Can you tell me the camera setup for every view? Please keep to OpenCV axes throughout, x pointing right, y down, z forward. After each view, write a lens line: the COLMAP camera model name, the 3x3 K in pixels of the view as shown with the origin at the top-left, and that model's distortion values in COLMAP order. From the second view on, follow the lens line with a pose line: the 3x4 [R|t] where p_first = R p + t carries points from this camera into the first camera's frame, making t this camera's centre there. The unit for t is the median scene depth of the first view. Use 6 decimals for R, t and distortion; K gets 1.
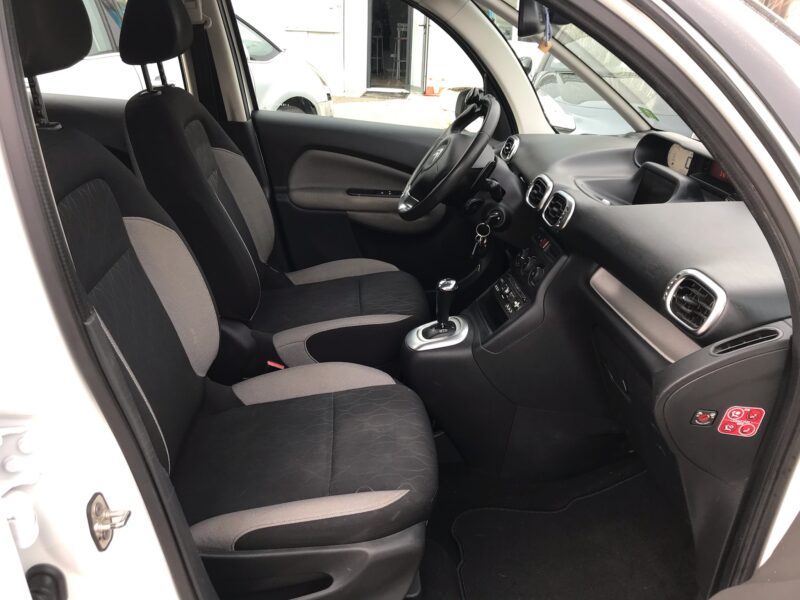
lens RADIAL K [[654.1, 0, 397.9], [0, 654.1, 305.9], [0, 0, 1]] dist [0.020387, -0.001862]
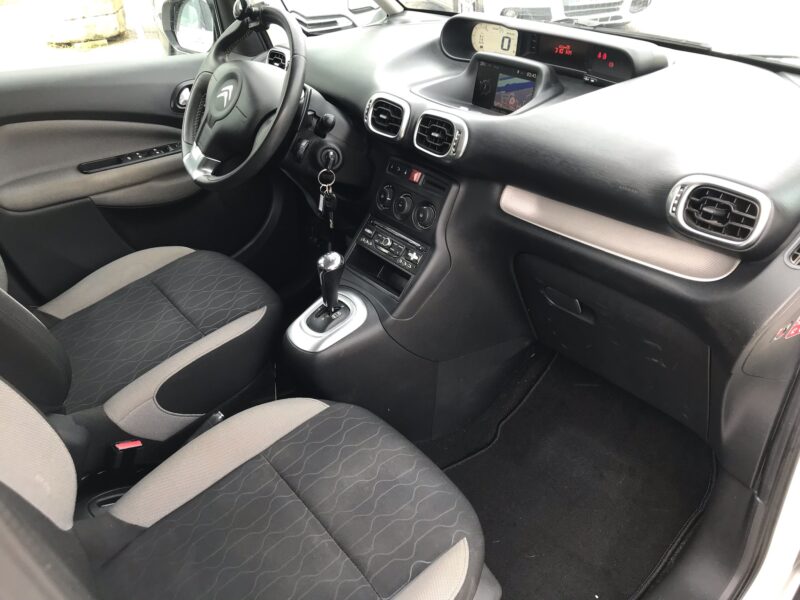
lens RADIAL K [[654.1, 0, 394.0], [0, 654.1, 298.3], [0, 0, 1]] dist [0.020387, -0.001862]
pose [[0.825021, -0.363495, 0.432680, -0.220351], [0.294286, 0.930012, 0.220168, -0.143106], [-0.482427, -0.054311, 0.874251, 0.272987]]
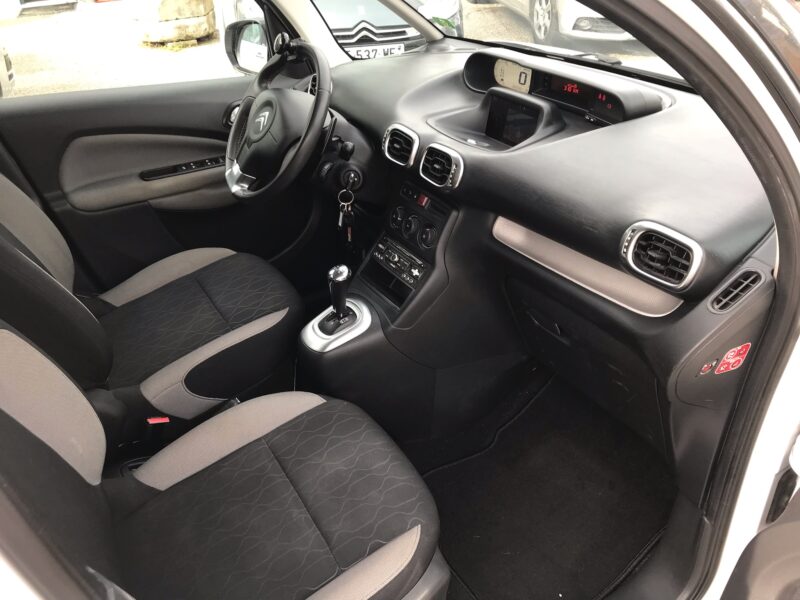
lens RADIAL K [[654.1, 0, 395.6], [0, 654.1, 298.6], [0, 0, 1]] dist [0.020387, -0.001862]
pose [[0.888397, -0.309905, 0.338688, -0.169343], [0.255809, 0.946789, 0.195325, -0.155162], [-0.381199, -0.086886, 0.920401, 0.149256]]
